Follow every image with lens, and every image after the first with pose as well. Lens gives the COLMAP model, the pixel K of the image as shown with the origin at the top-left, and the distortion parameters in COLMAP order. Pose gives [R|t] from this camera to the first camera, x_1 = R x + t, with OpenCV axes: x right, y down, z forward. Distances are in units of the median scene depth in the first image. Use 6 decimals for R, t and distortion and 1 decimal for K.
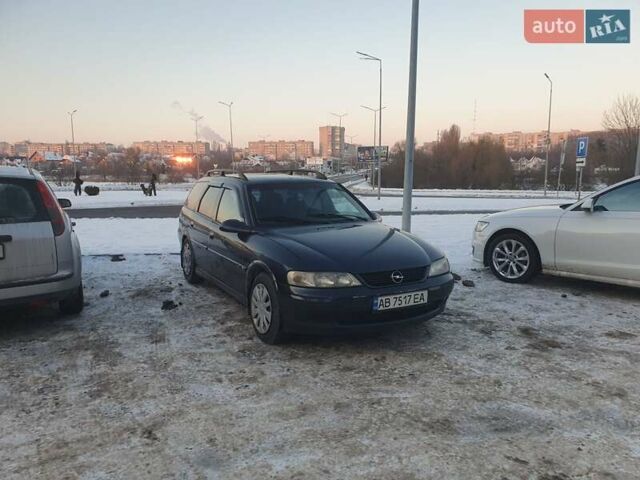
lens RADIAL K [[494.4, 0, 313.9], [0, 494.4, 239.5], [0, 0, 1]] dist [0.026578, -0.014546]
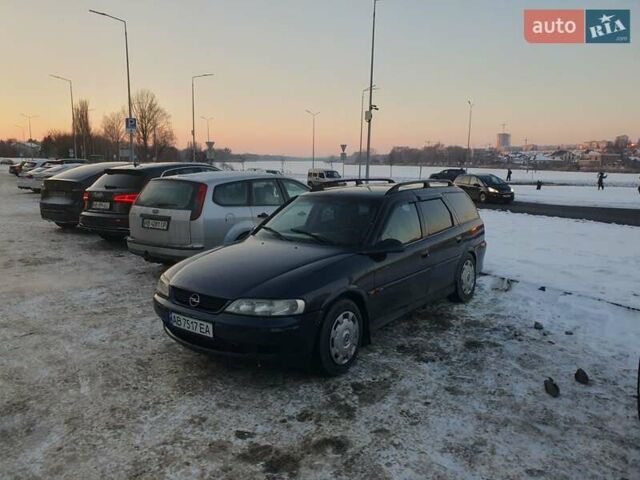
lens RADIAL K [[494.4, 0, 318.9], [0, 494.4, 239.6], [0, 0, 1]] dist [0.026578, -0.014546]
pose [[0.427062, 0.148281, -0.891981, 0.965900], [-0.134727, 0.985886, 0.099387, -0.147139], [0.894129, 0.077729, 0.441012, 0.668934]]
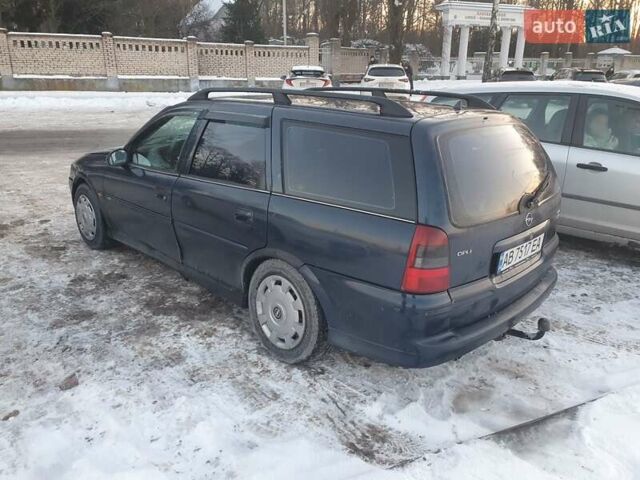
lens RADIAL K [[494.4, 0, 322.5], [0, 494.4, 237.4], [0, 0, 1]] dist [0.026578, -0.014546]
pose [[-0.951540, 0.082168, -0.296345, 0.077999], [-0.055960, 0.901291, 0.429585, -0.319422], [0.302391, 0.425350, -0.853016, 2.132497]]
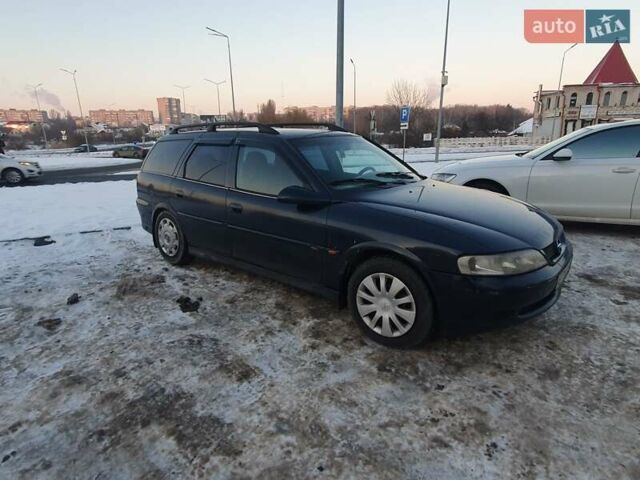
lens RADIAL K [[378.6, 0, 319.6], [0, 378.6, 240.4], [0, 0, 1]] dist [0.004152, 0.004307]
pose [[0.925445, -0.110667, 0.362360, -0.371071], [0.062220, 0.987798, 0.142775, -0.042871], [-0.373738, -0.109584, 0.921038, 0.484327]]
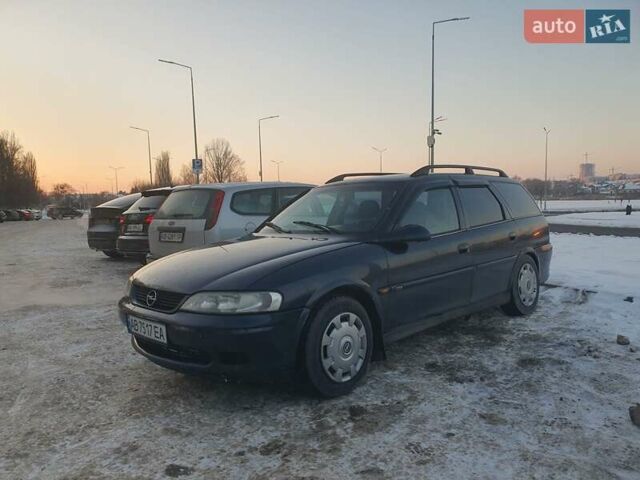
lens RADIAL K [[494.4, 0, 322.5], [0, 494.4, 253.2], [0, 0, 1]] dist [0.026578, -0.014546]
pose [[0.301558, 0.090873, -0.949108, 0.843279], [-0.099072, 0.993046, 0.063602, -0.060278], [0.948287, 0.074850, 0.308463, 0.865470]]
